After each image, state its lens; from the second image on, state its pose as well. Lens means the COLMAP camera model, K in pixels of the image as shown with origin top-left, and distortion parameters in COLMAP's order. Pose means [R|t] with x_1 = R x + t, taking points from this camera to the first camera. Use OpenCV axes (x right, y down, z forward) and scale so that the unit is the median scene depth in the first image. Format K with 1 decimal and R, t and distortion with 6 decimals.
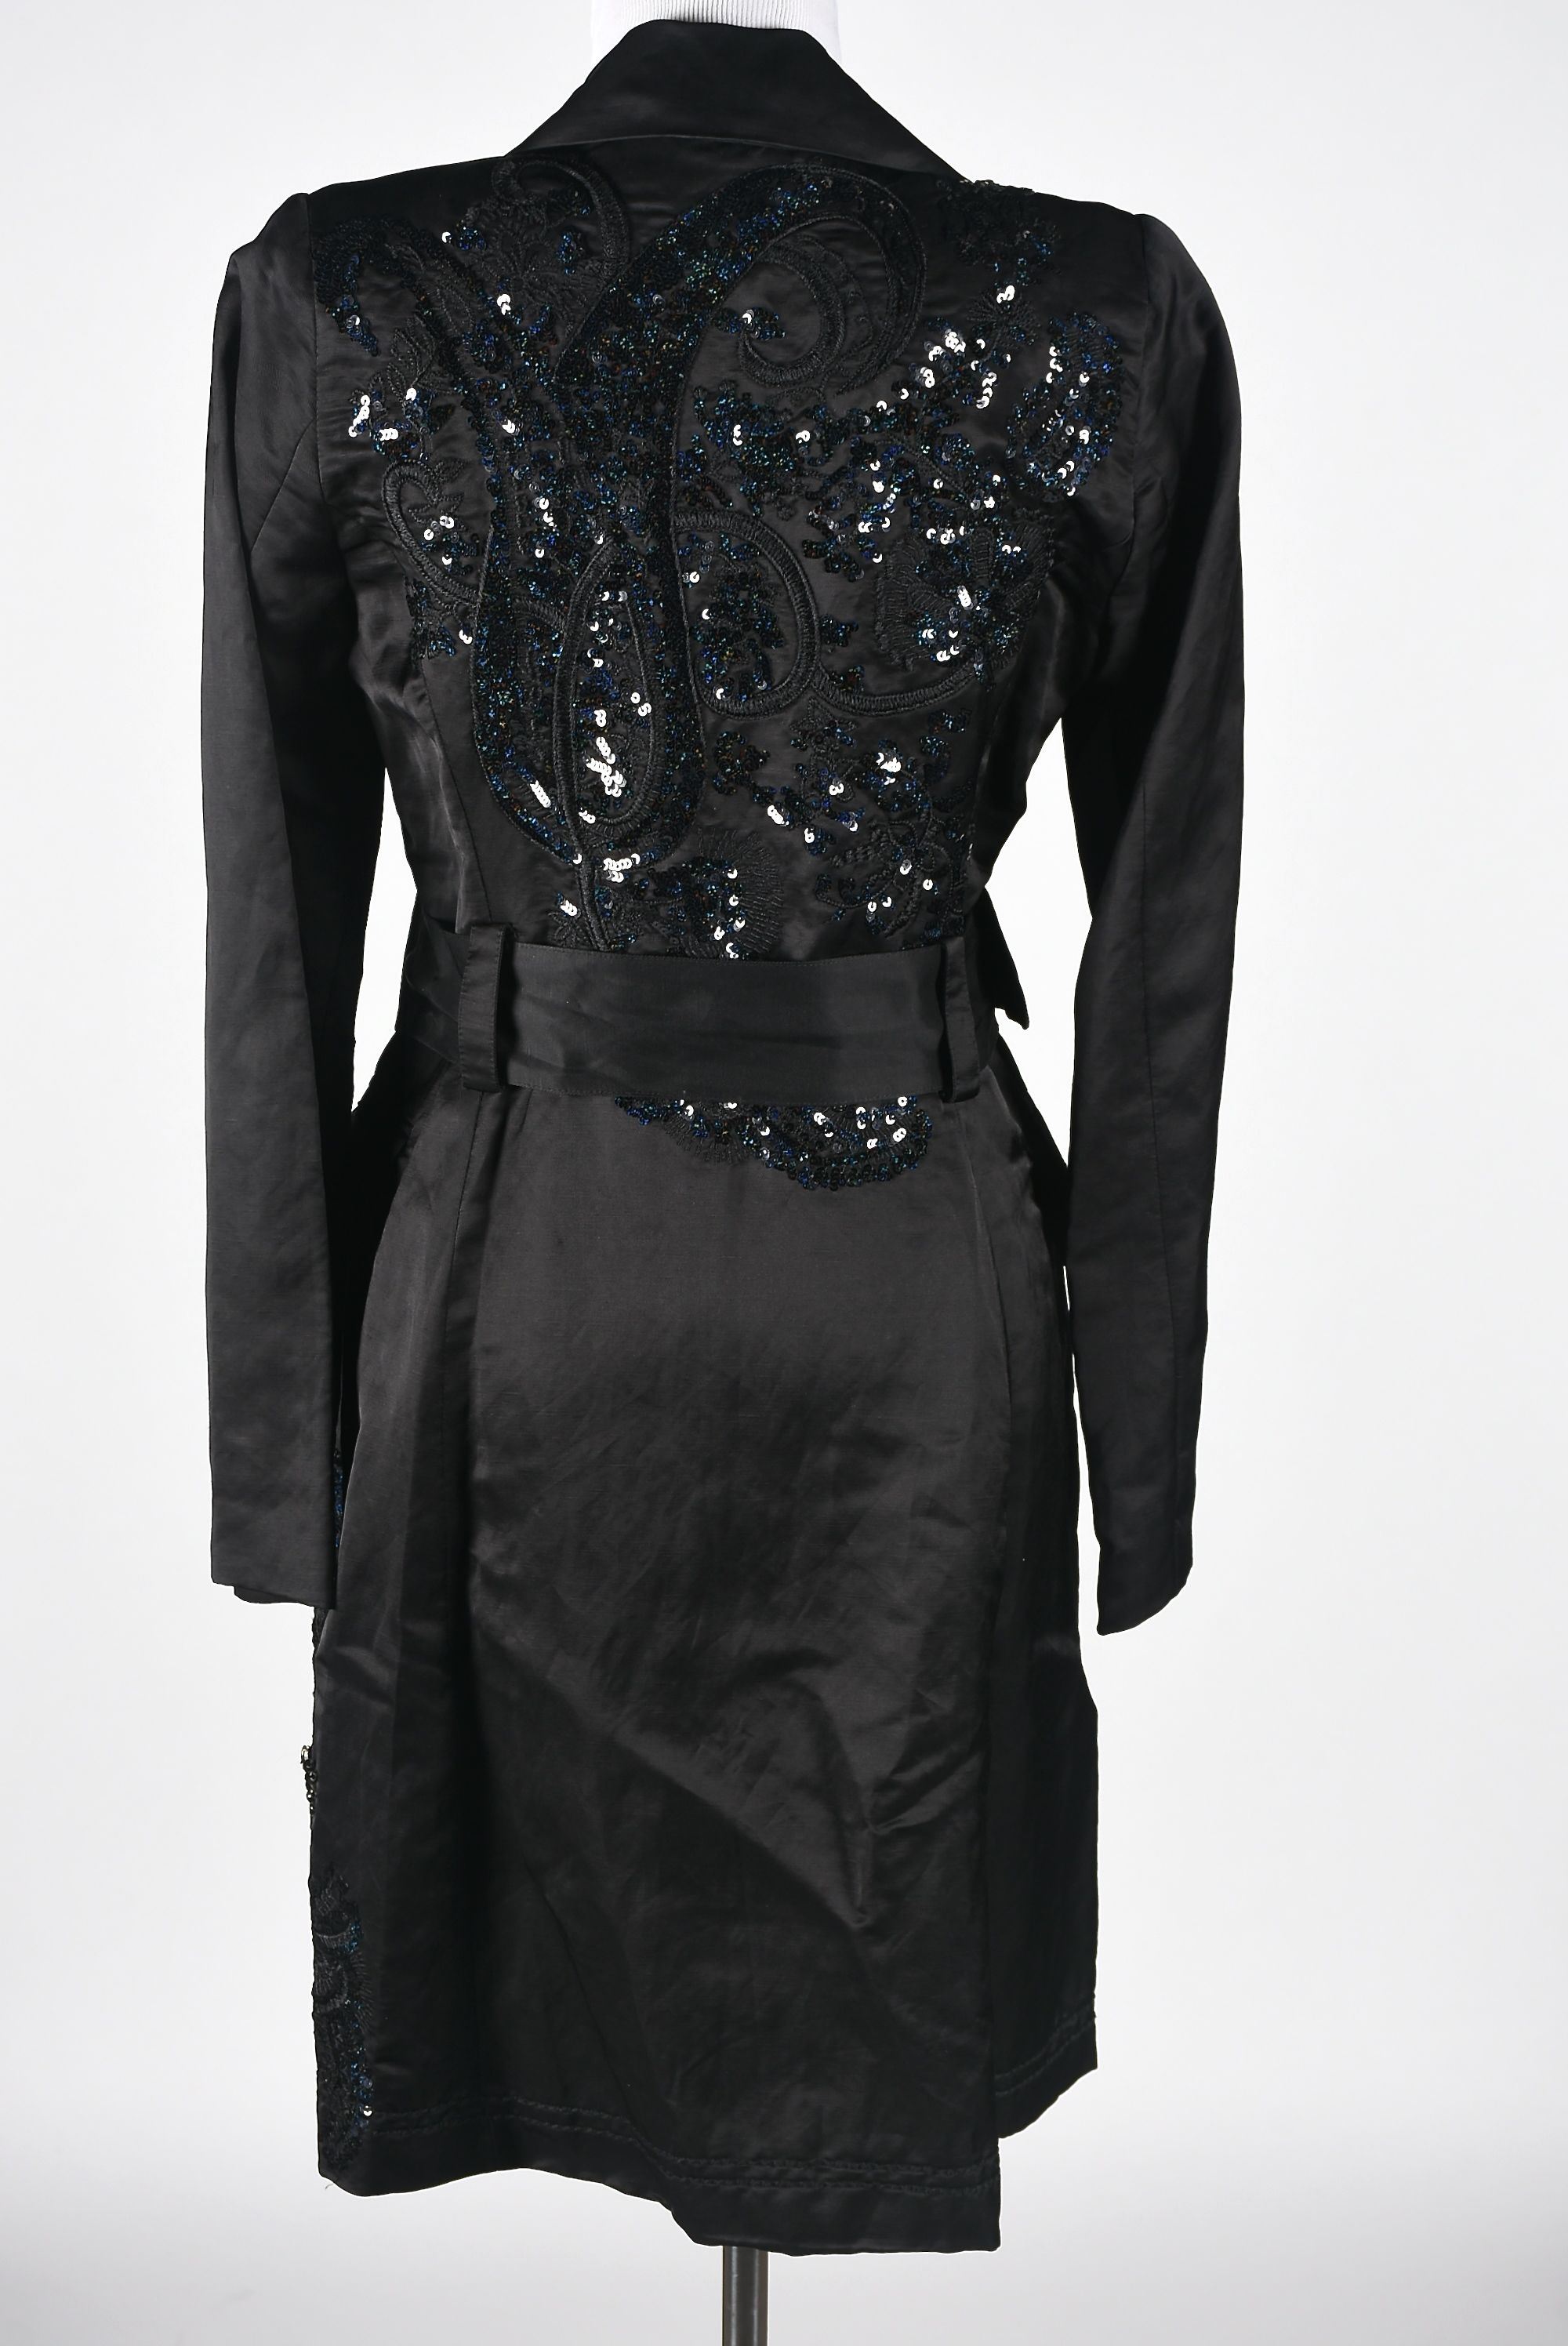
lens RADIAL K [[5250.2, 0, 784.0], [0, 5250.2, 1173.0], [0, 0, 1]] dist [-0.105629, 0.203871]
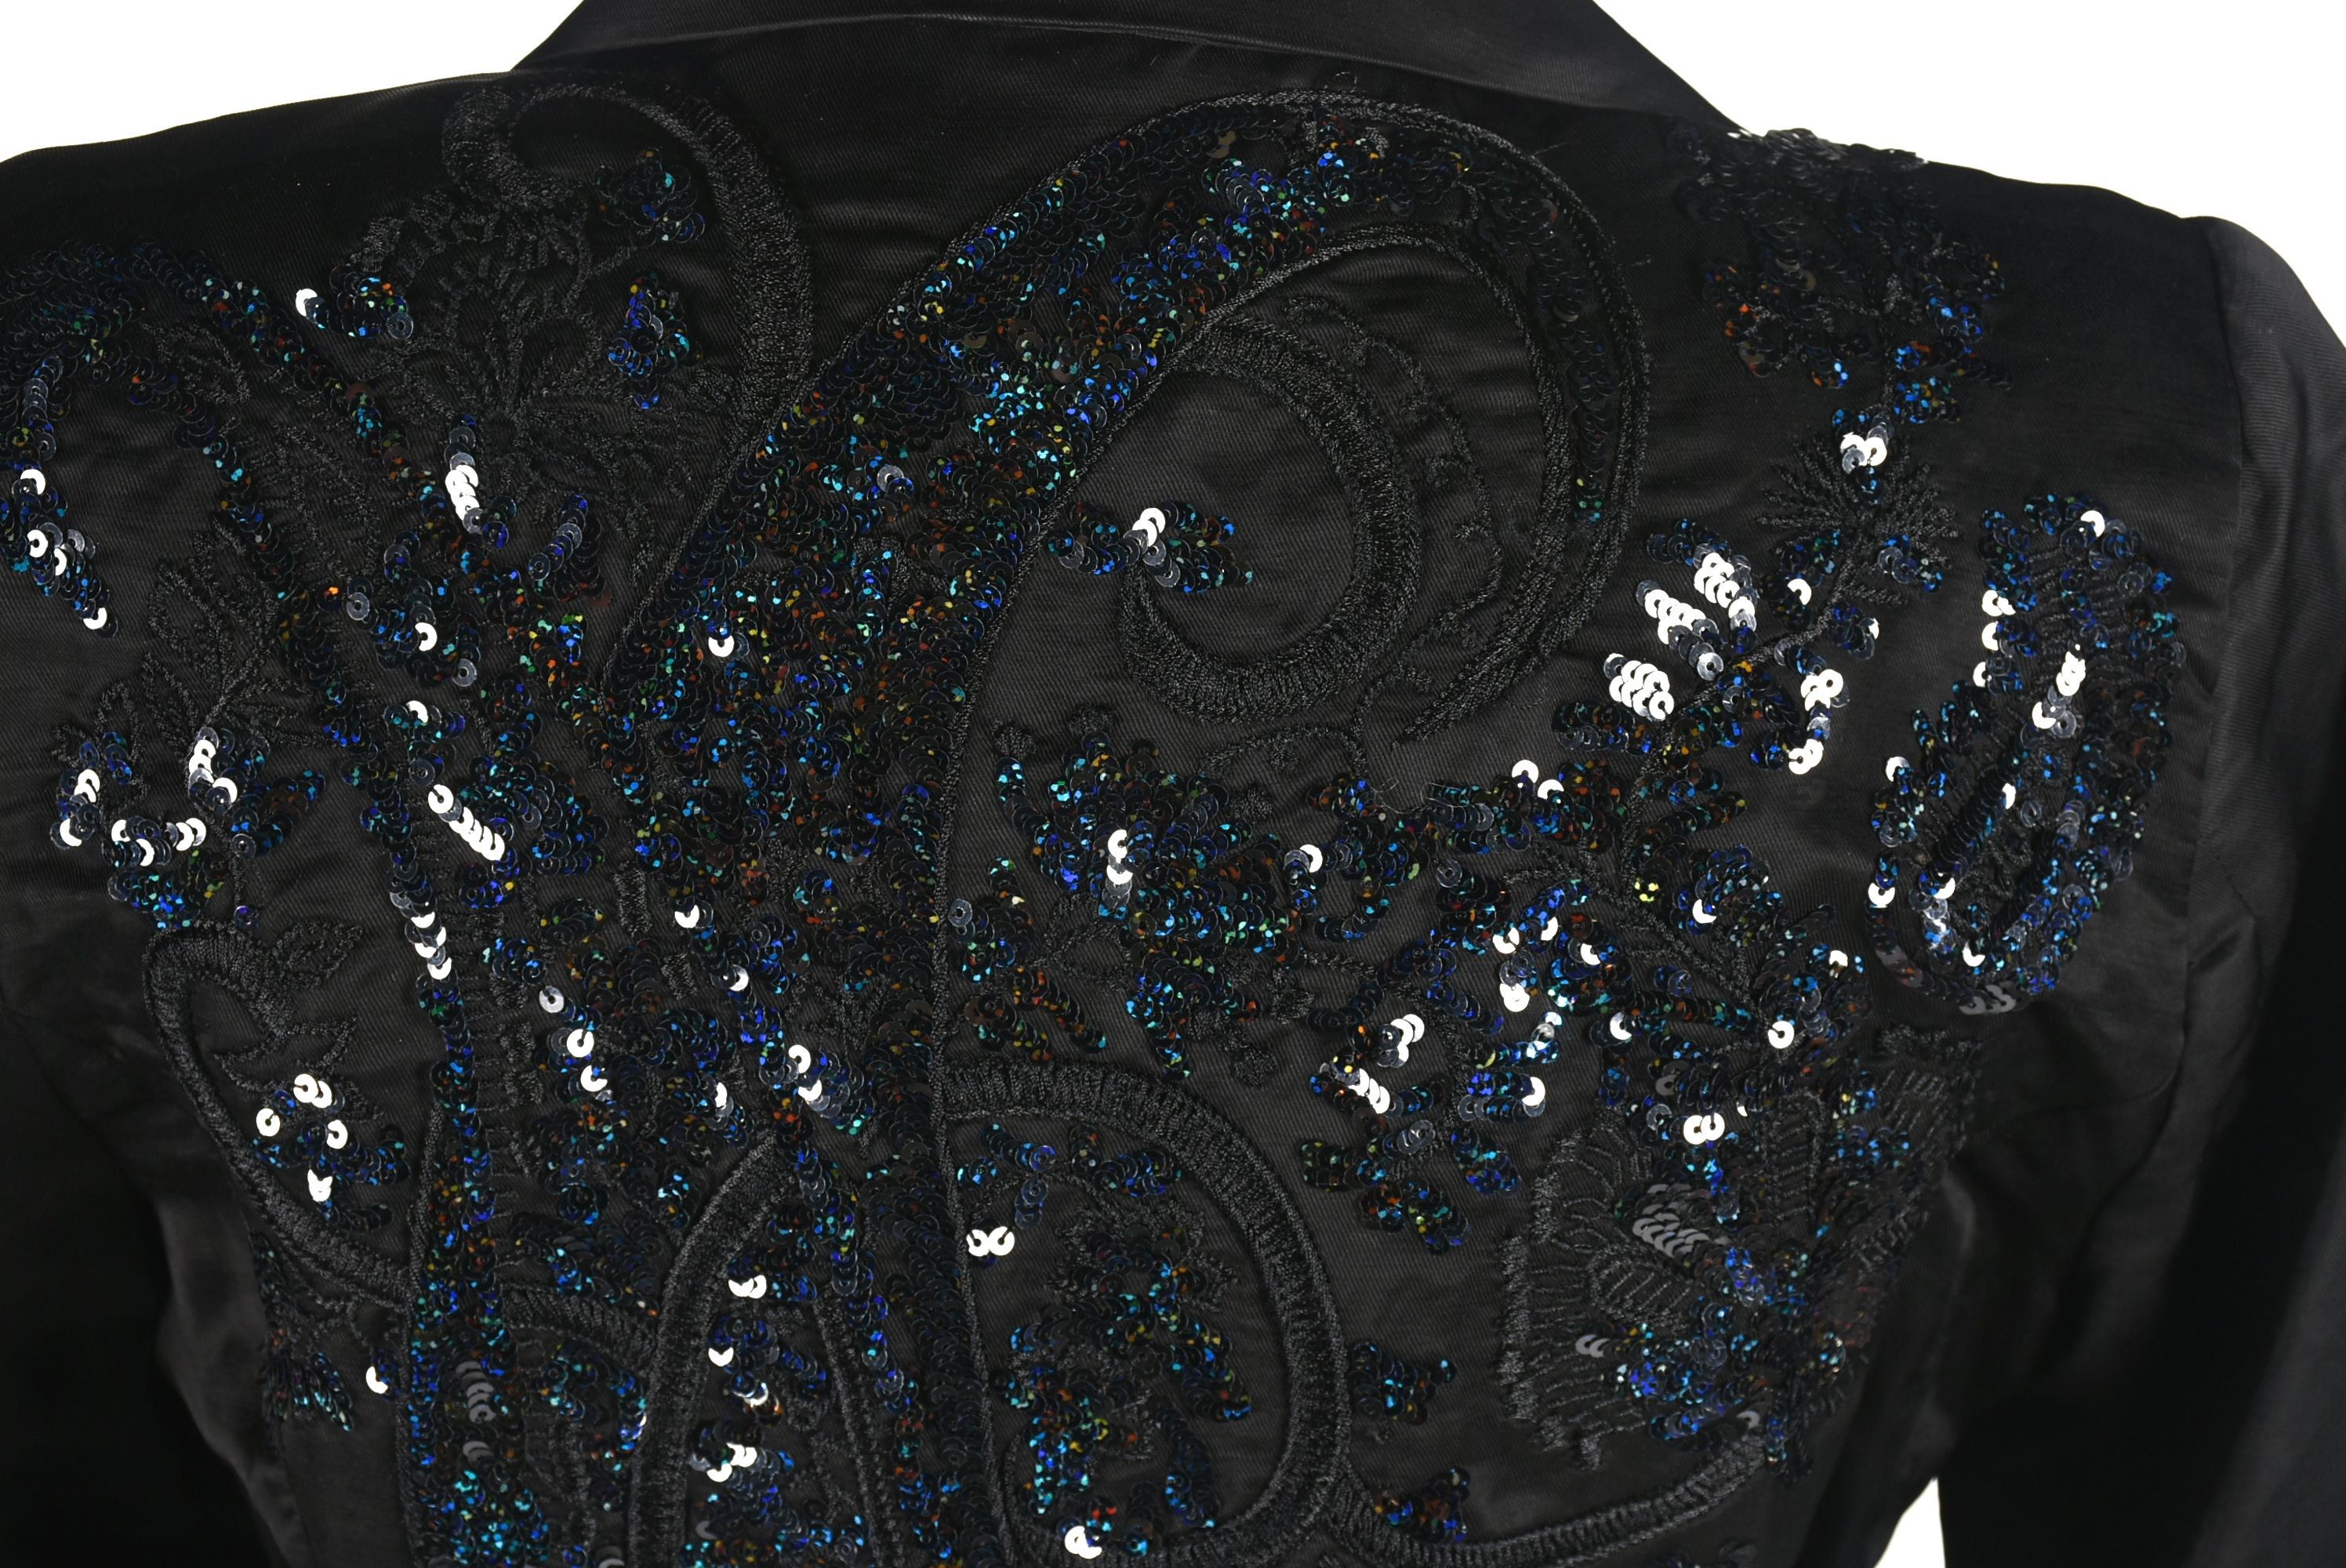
lens RADIAL K [[4254.7, 0, 1083.0], [0, 4254.7, 786.3], [0, 0, 1]] dist [-0.038934, 0.003227]
pose [[0.998903, 0.002169, -0.046783, 0.002180], [-0.003142, 0.999780, -0.020715, -0.139182], [0.046728, 0.020840, 0.998690, 0.709182]]
